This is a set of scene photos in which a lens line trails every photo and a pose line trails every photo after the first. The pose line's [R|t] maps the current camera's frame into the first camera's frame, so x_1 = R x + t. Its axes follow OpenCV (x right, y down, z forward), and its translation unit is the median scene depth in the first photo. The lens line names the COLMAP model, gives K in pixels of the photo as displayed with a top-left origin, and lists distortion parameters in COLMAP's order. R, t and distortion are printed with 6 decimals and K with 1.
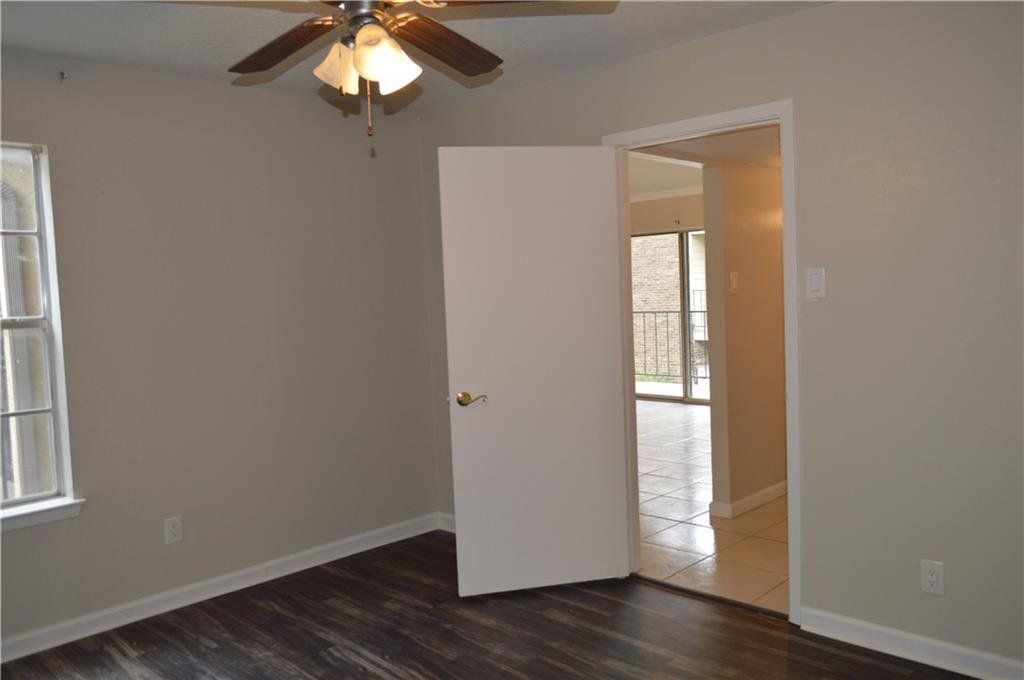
lens RADIAL K [[806.9, 0, 513.3], [0, 806.9, 339.8], [0, 0, 1]] dist [-0.014166, 0.005055]
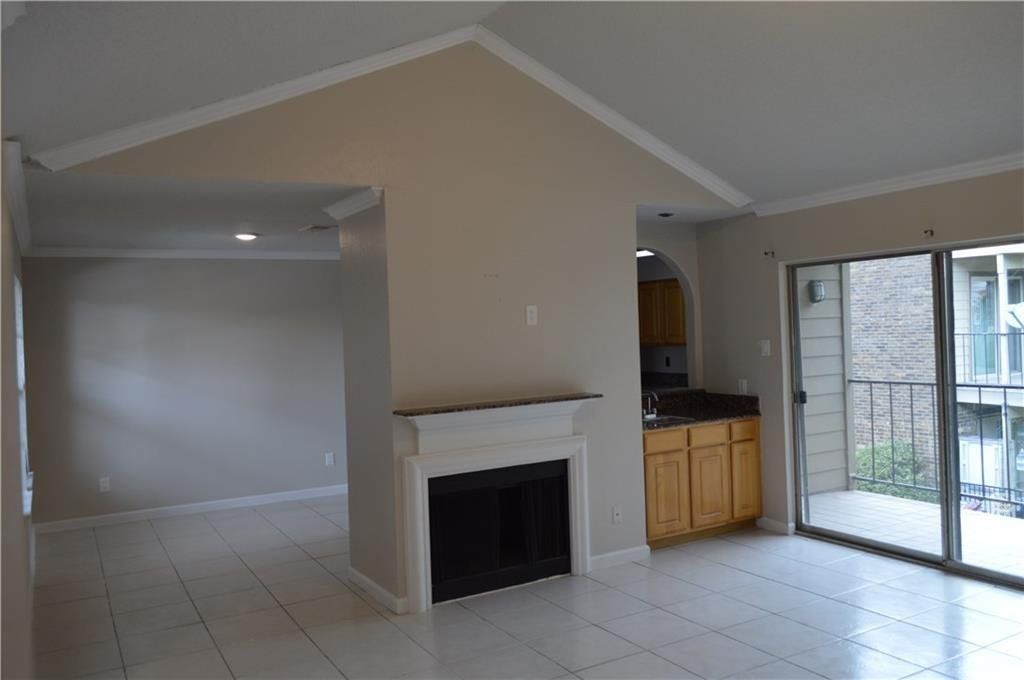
lens RADIAL K [[806.9, 0, 516.7], [0, 806.9, 340.3], [0, 0, 1]] dist [-0.014166, 0.005055]
pose [[0.963377, 0.002071, -0.268144, 0.059805], [-0.012849, 0.999178, -0.038446, -0.036404], [0.267844, 0.040484, 0.962611, 0.300279]]
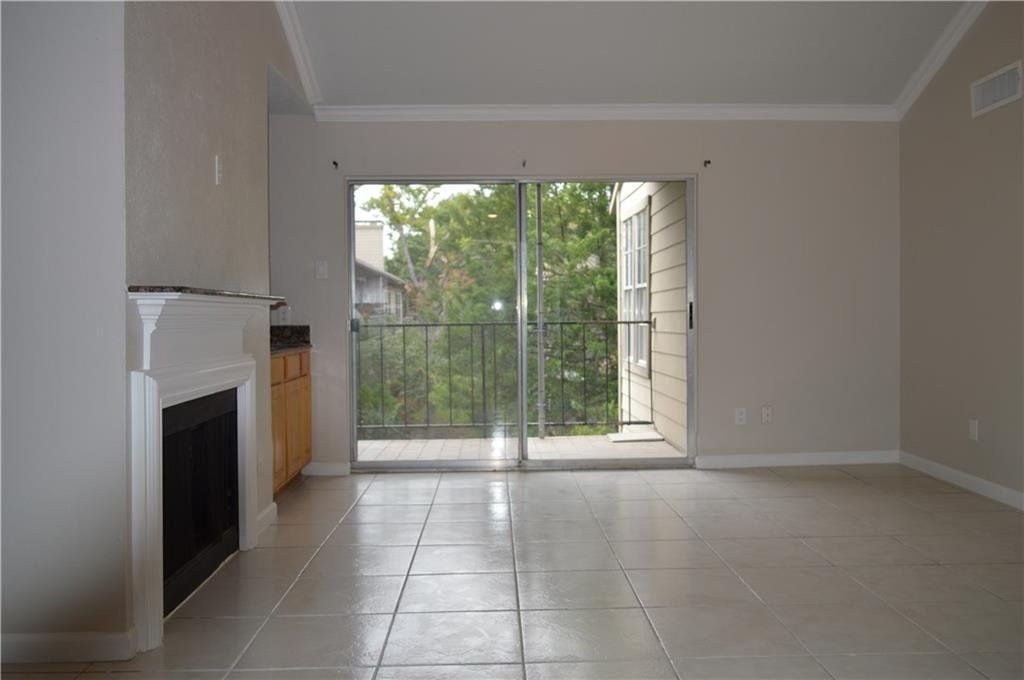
lens RADIAL K [[806.9, 0, 506.8], [0, 806.9, 345.5], [0, 0, 1]] dist [-0.014166, 0.005055]
pose [[0.705071, 0.016378, 0.708948, -0.158181], [0.016957, 0.999058, -0.039944, 0.006295], [-0.708934, 0.040184, 0.704129, 0.435796]]
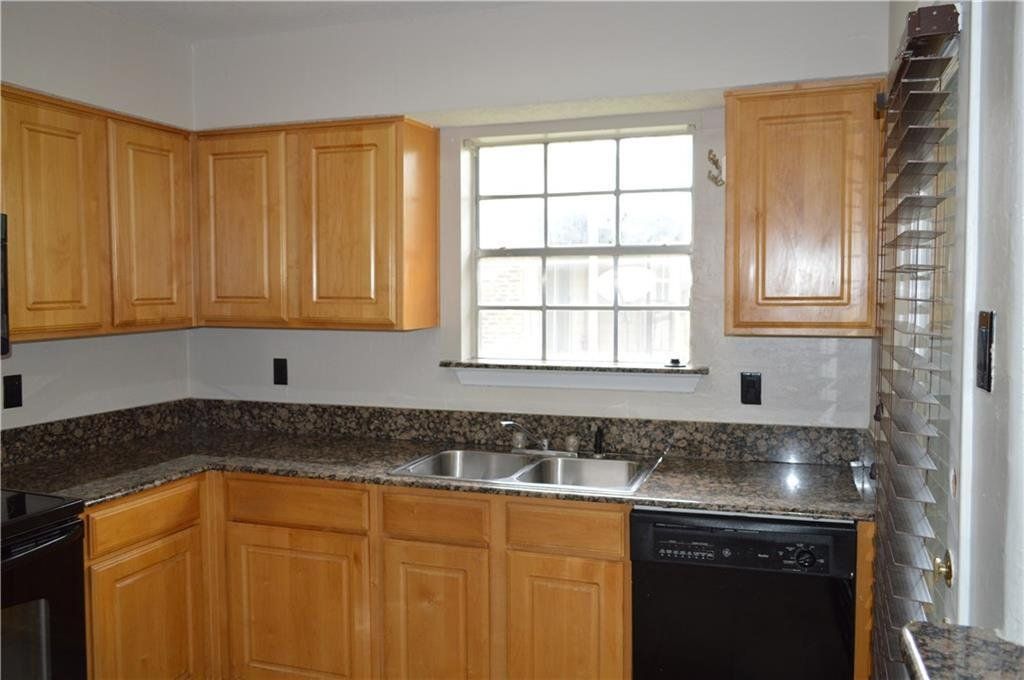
lens RADIAL K [[806.9, 0, 517.8], [0, 806.9, 335.9], [0, 0, 1]] dist [-0.014166, 0.005055]
pose [[0.902963, 0.004171, 0.429698, -0.053151], [0.000870, 0.999933, -0.011533, -0.056438], [-0.429718, 0.010787, 0.902899, 0.801173]]
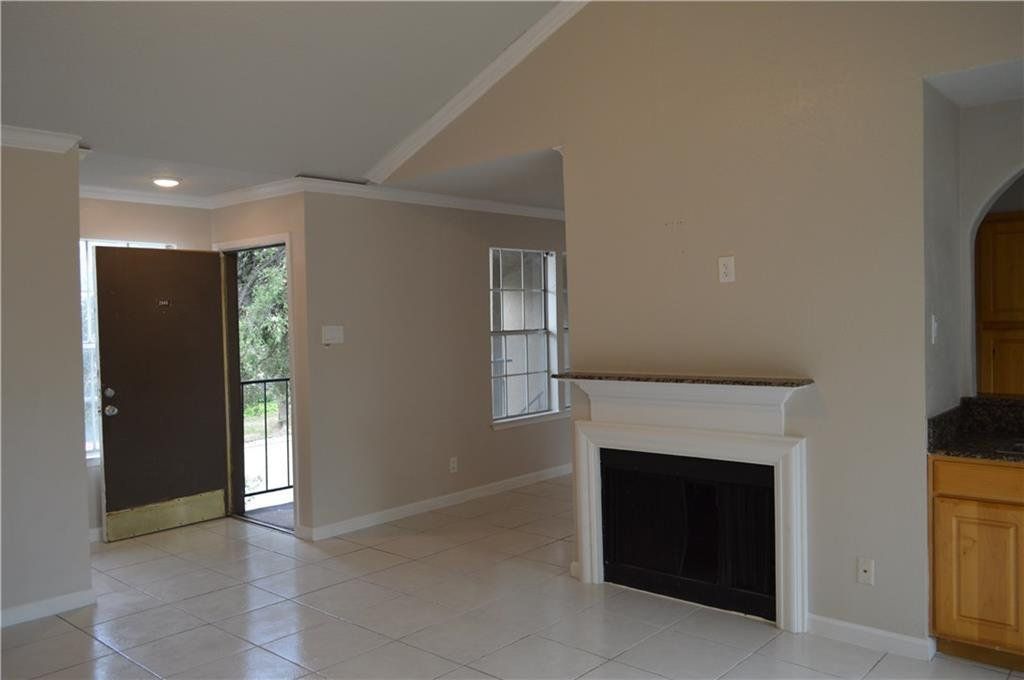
lens RADIAL K [[806.9, 0, 516.9], [0, 806.9, 337.8], [0, 0, 1]] dist [-0.014166, 0.005055]
pose [[0.047239, 0.064713, -0.996785, 0.261953], [-0.037438, 0.997313, 0.062973, -0.054578], [0.998182, 0.034343, 0.049535, 0.591285]]
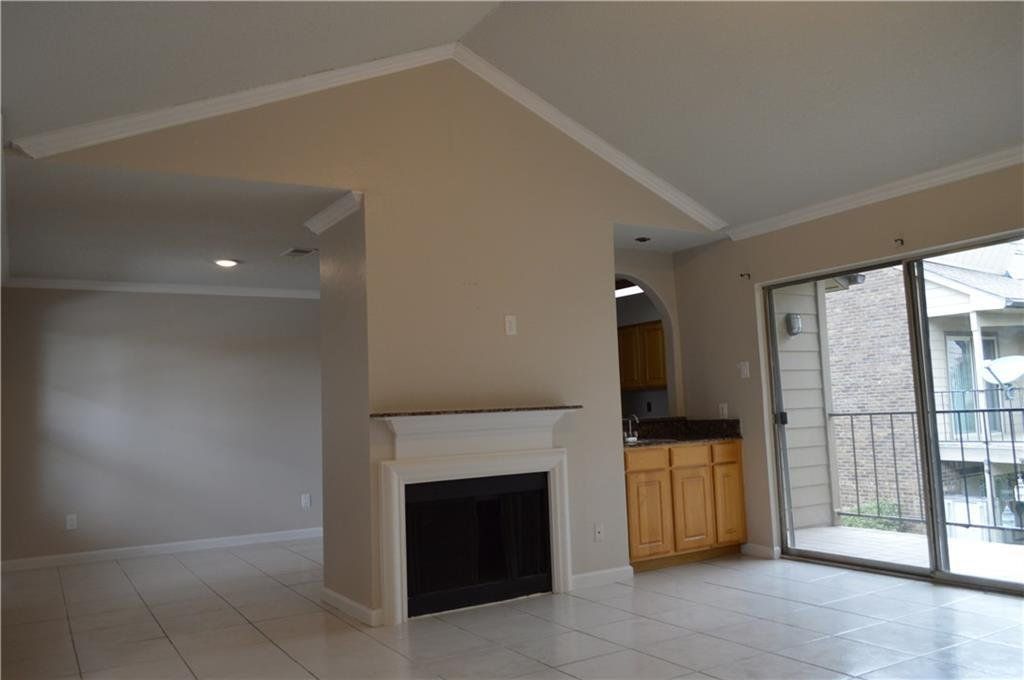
lens RADIAL K [[806.9, 0, 515.7], [0, 806.9, 340.7], [0, 0, 1]] dist [-0.014166, 0.005055]
pose [[0.968491, -0.027850, -0.247485, 0.061046], [-0.007573, 0.989975, -0.141040, -0.000464], [0.248932, 0.138470, 0.958571, 0.304675]]
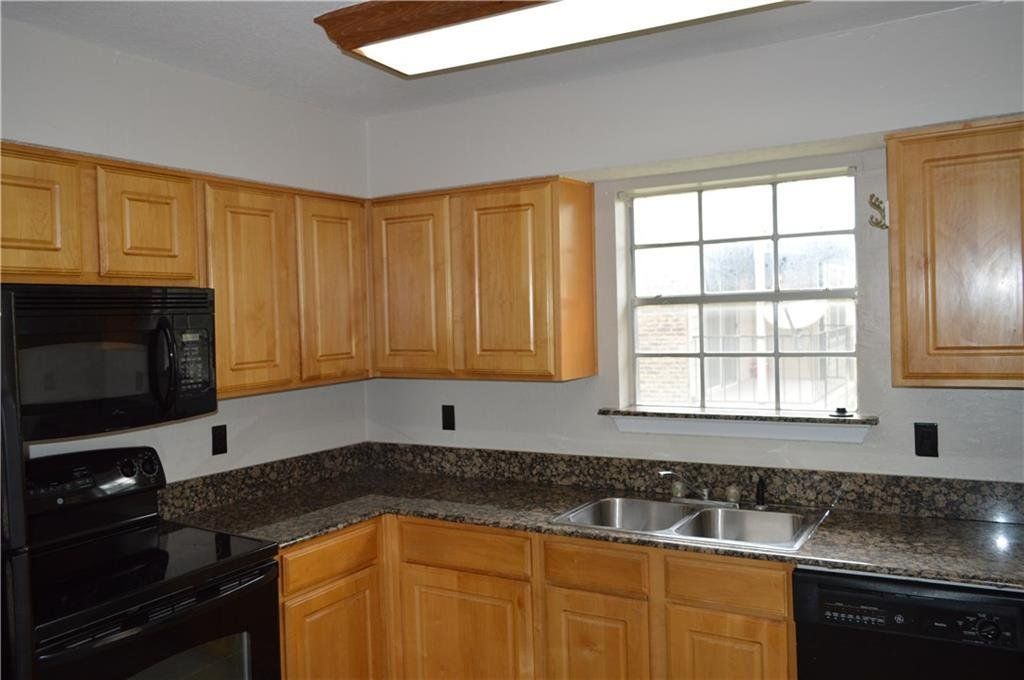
lens RADIAL K [[806.9, 0, 515.4], [0, 806.9, 337.9], [0, 0, 1]] dist [-0.014166, 0.005055]
pose [[0.971987, -0.003673, 0.235007, -0.052940], [0.013691, 0.999065, -0.041010, -0.063959], [-0.234637, 0.043078, 0.971128, 0.794514]]
